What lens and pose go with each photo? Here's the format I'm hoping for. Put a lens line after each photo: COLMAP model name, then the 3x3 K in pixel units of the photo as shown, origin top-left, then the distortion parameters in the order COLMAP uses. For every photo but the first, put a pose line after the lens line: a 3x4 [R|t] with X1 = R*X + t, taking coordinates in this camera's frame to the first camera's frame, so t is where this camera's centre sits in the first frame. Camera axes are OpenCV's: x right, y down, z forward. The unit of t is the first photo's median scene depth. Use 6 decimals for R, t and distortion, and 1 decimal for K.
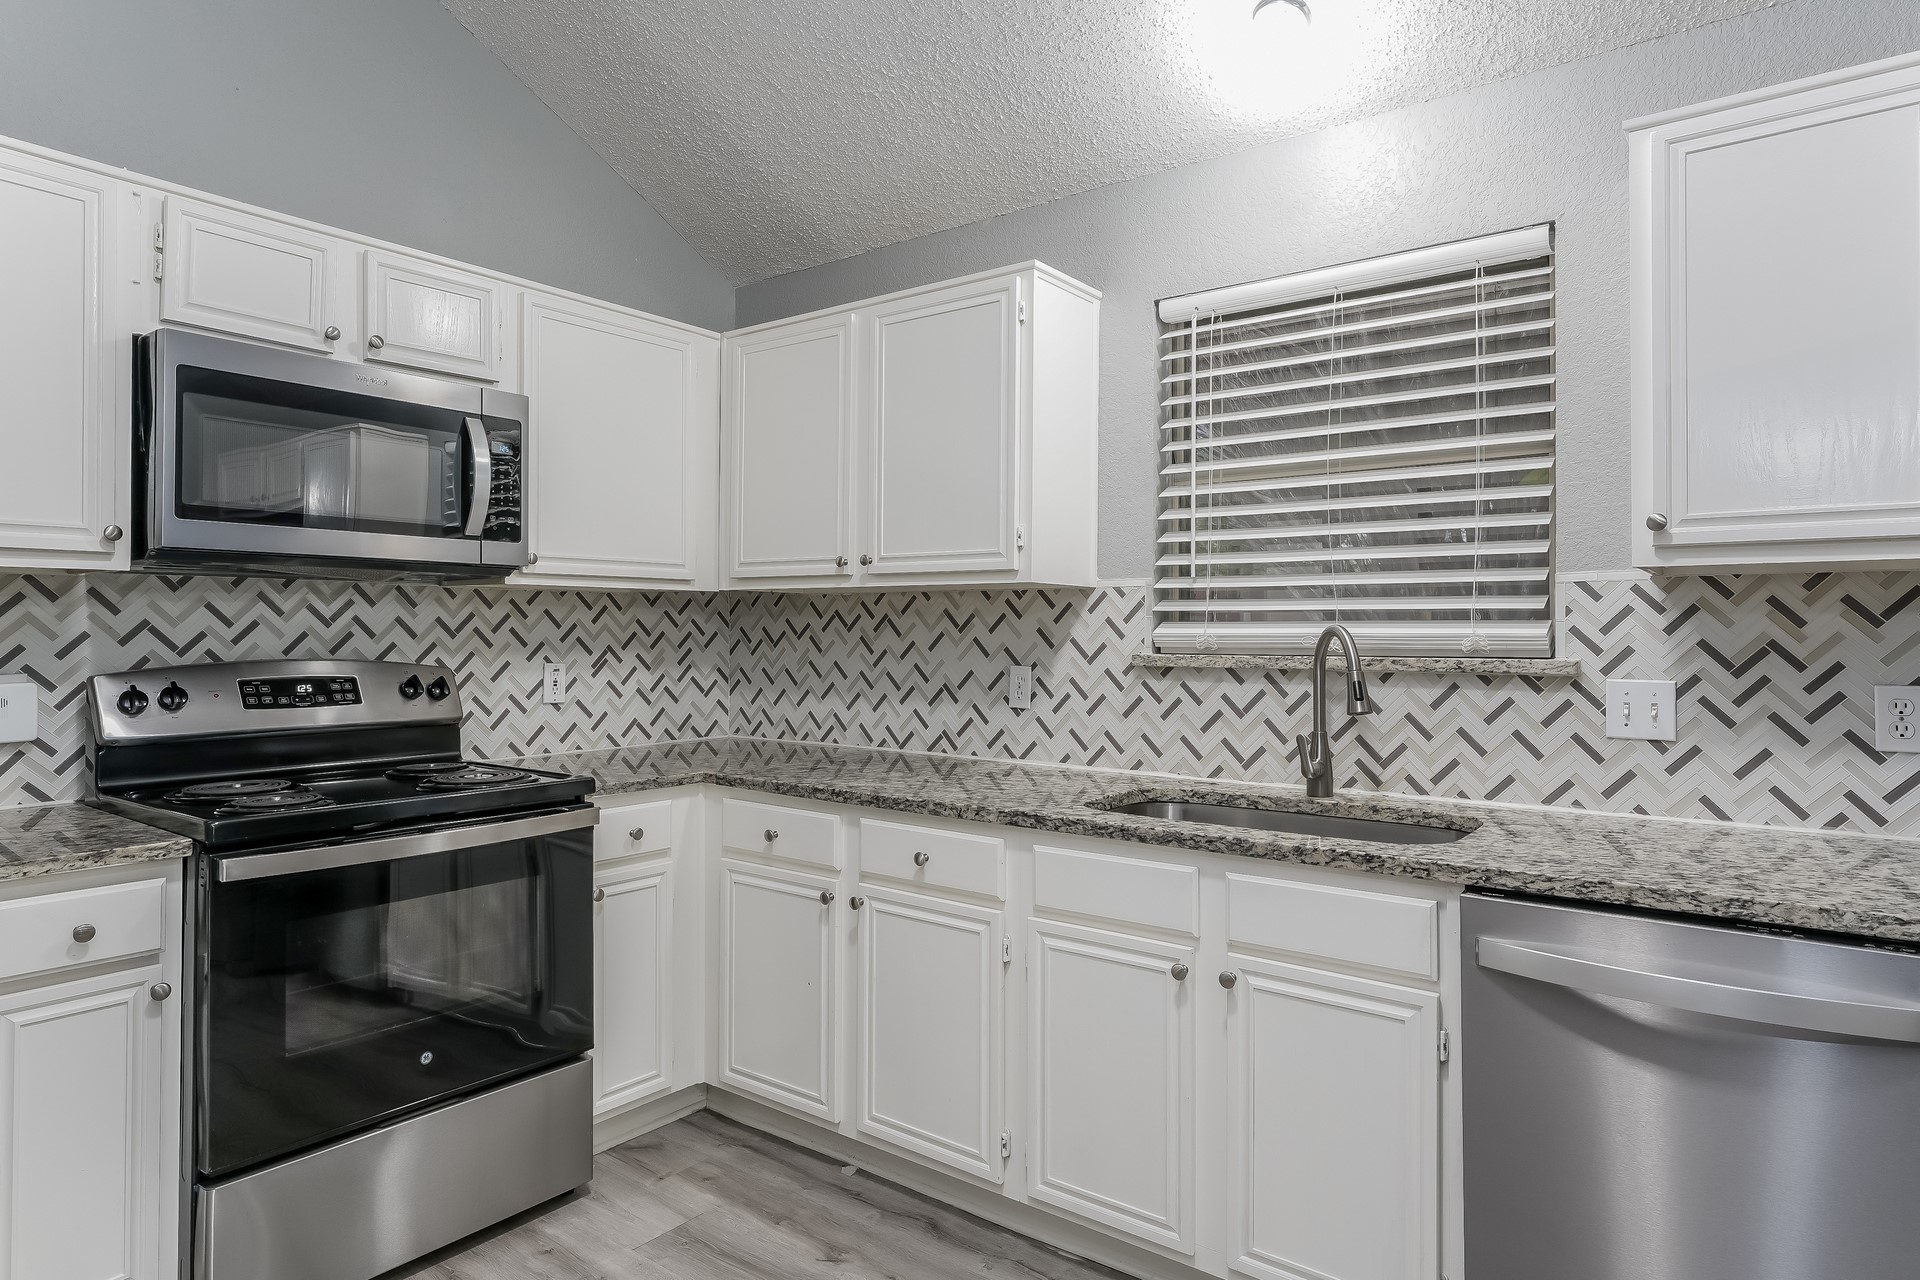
lens RADIAL K [[1112.2, 0, 988.1], [0, 1112.2, 629.6], [0, 0, 1]] dist [-0.002141, 0.001799]
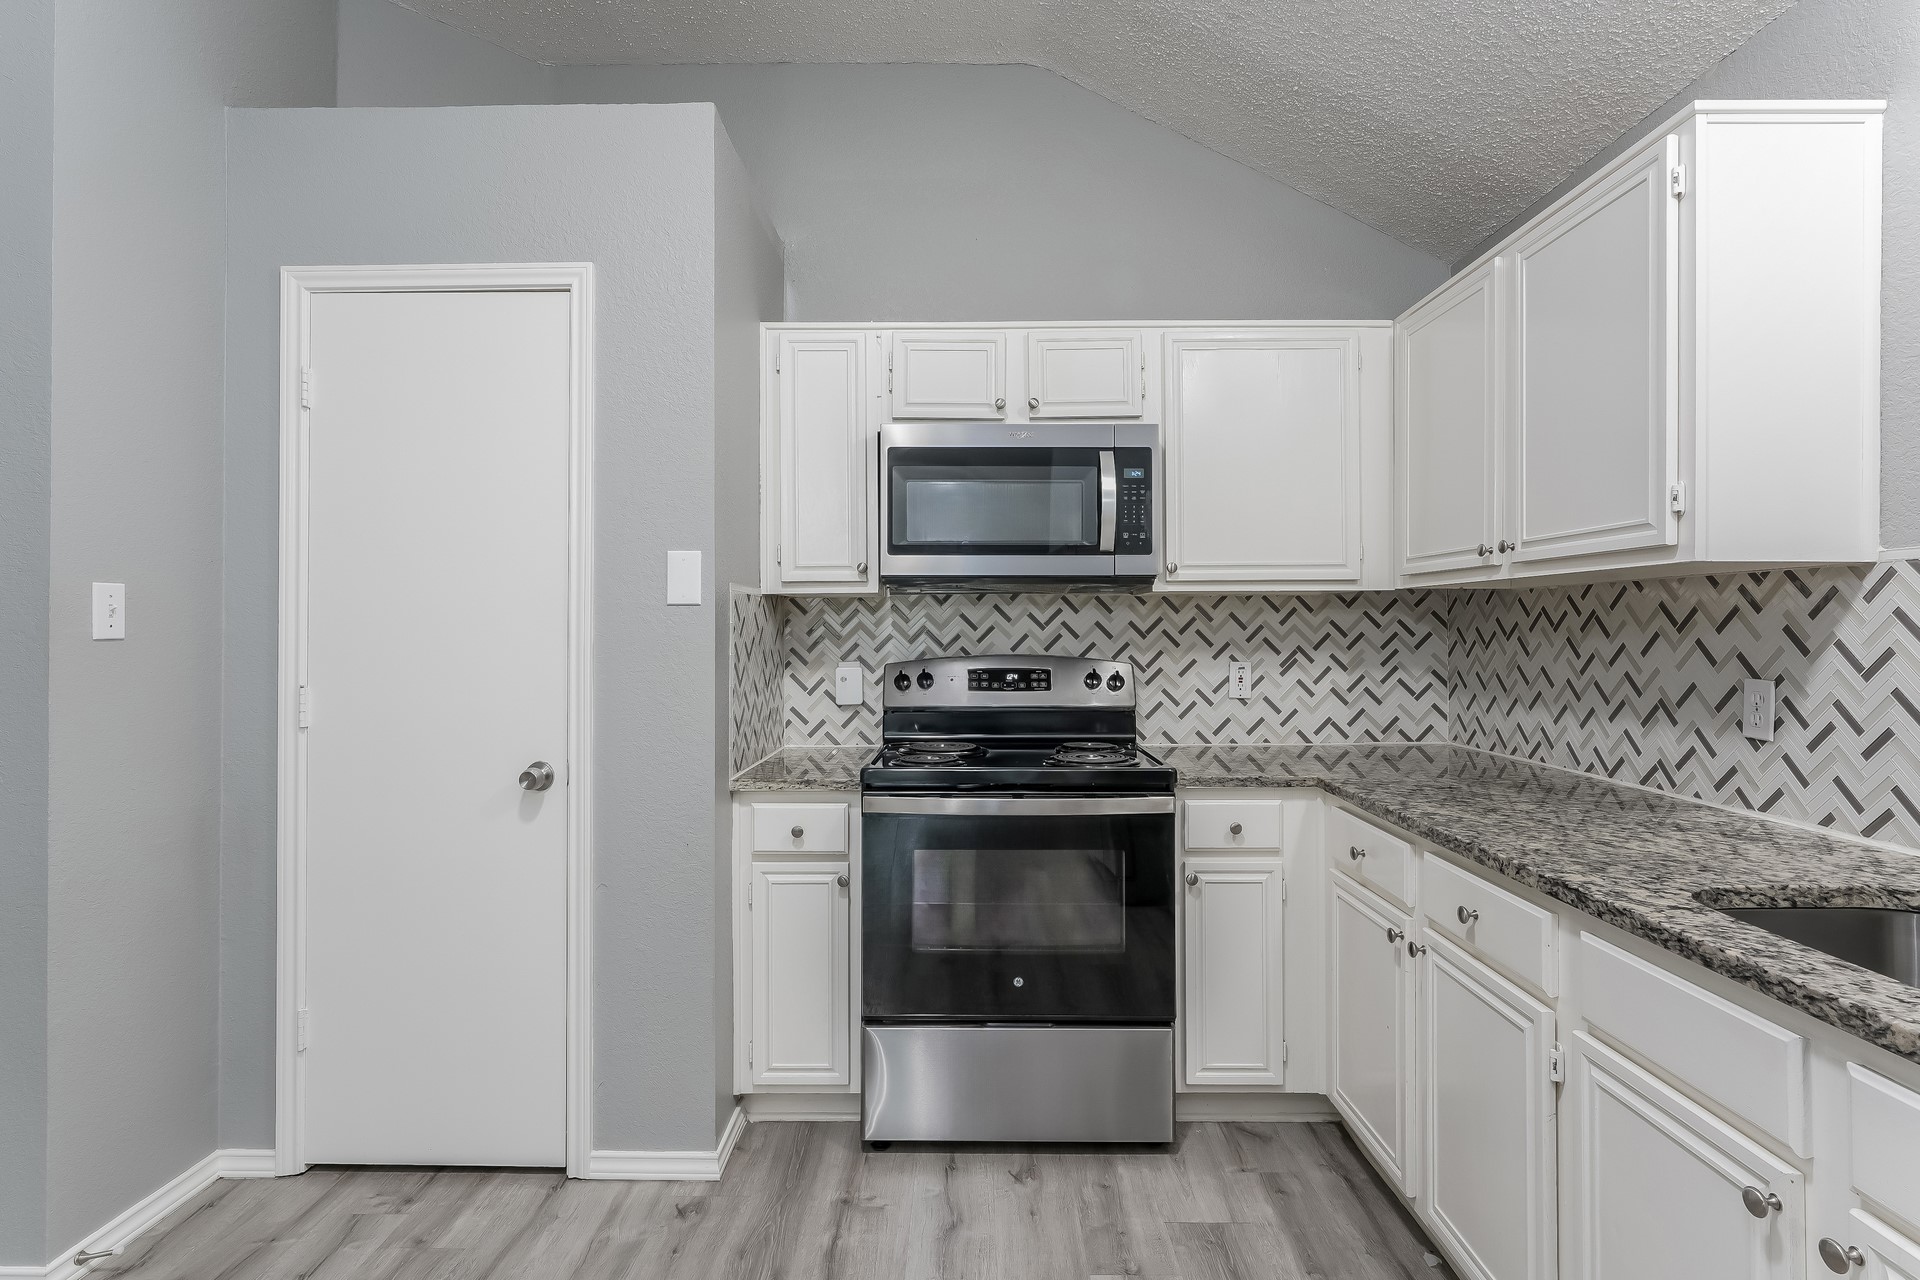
lens RADIAL K [[960.6, 0, 972.7], [0, 960.6, 631.3], [0, 0, 1]] dist [-0.010420, 0.006485]
pose [[0.589332, -0.004261, -0.807880, 0.266867], [0.004822, 0.999987, -0.001757, 0.000899], [0.807877, -0.002860, 0.589344, 0.282016]]
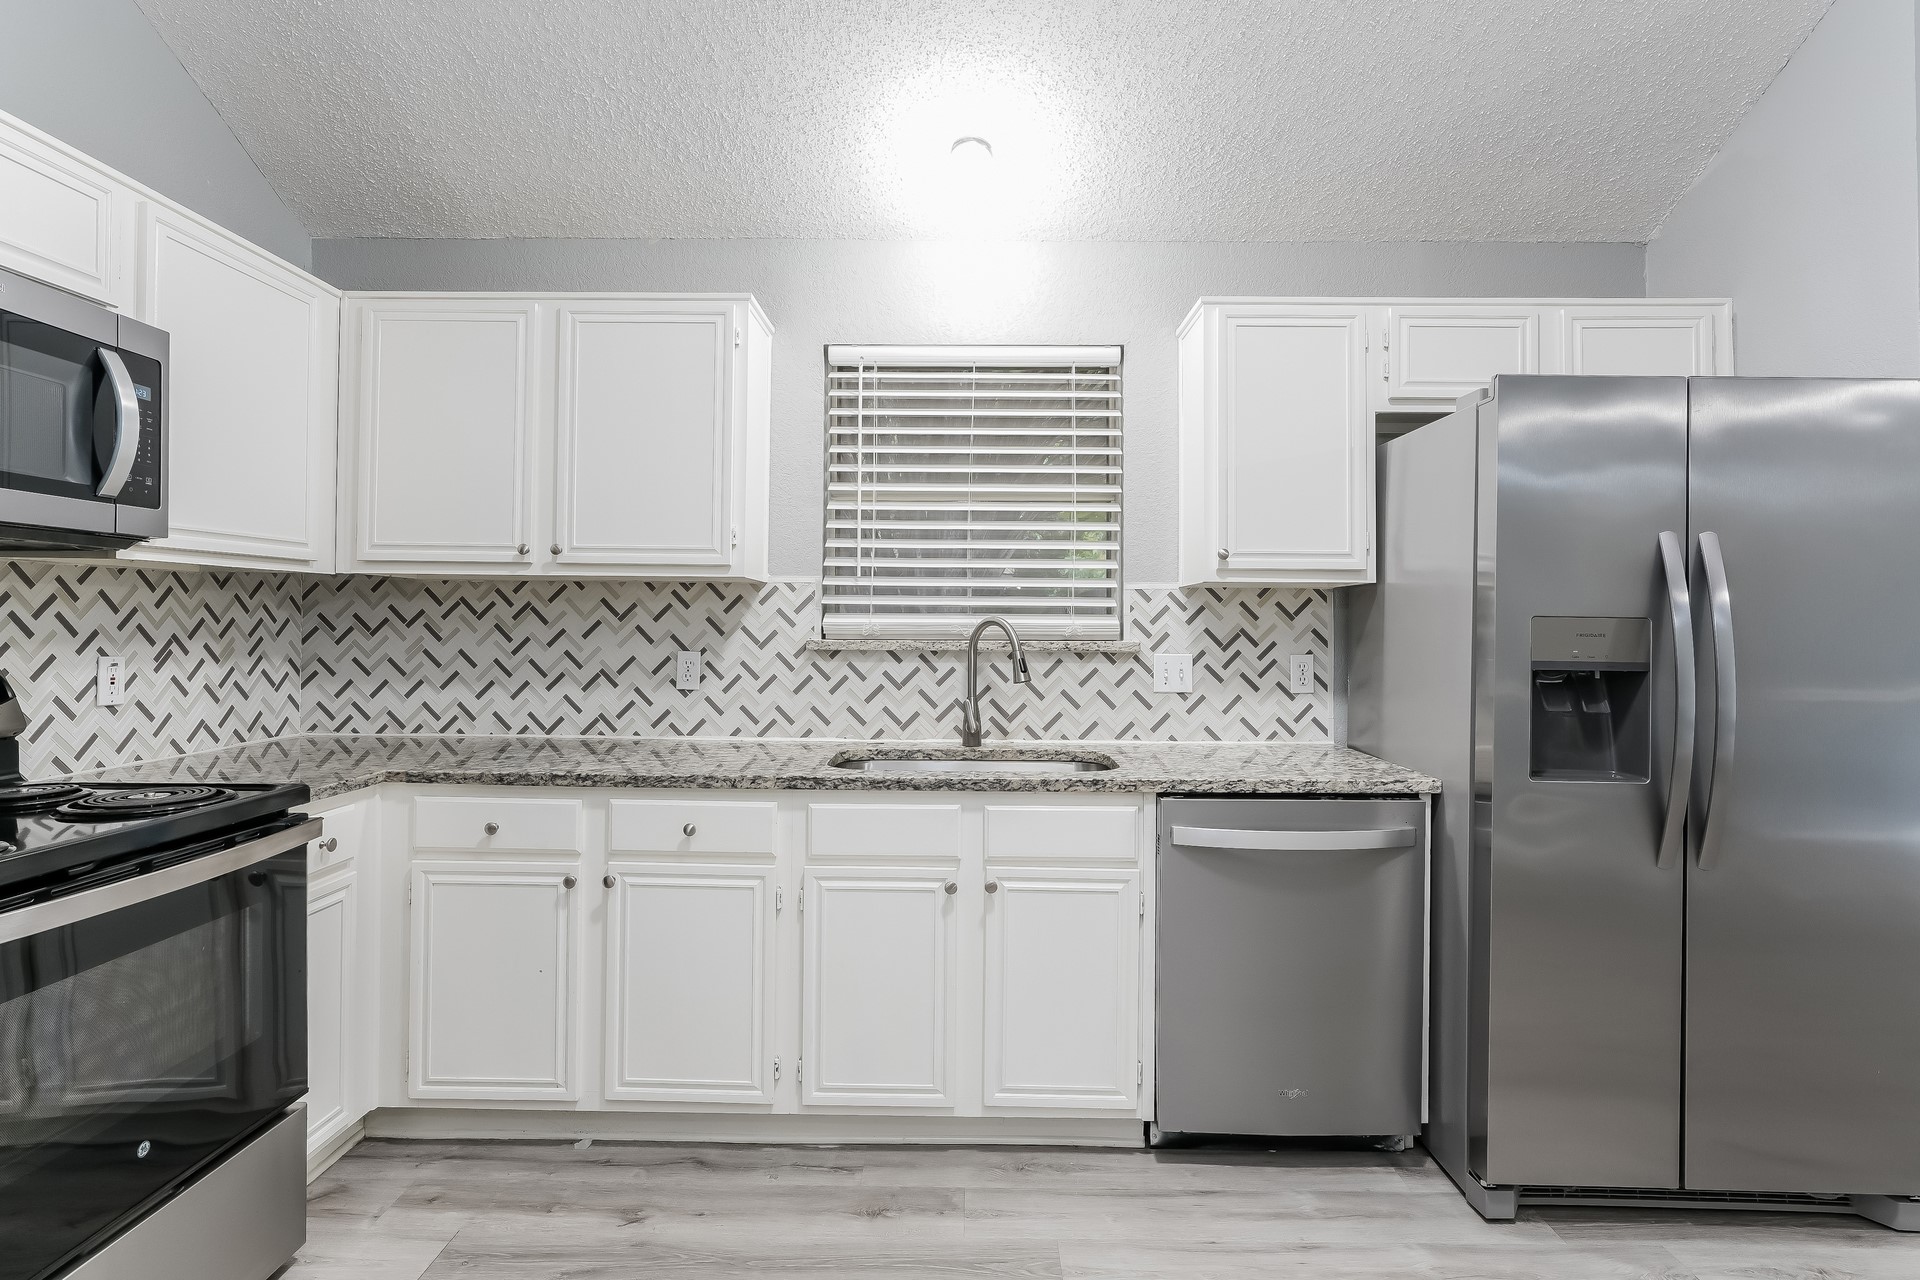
lens RADIAL K [[960.6, 0, 978.7], [0, 960.6, 621.7], [0, 0, 1]] dist [-0.010420, 0.006485]
pose [[0.805200, 0.003992, 0.592990, -0.359584], [-0.006161, 0.999980, 0.001634, -0.000064], [-0.592972, -0.004969, 0.805208, 0.074000]]
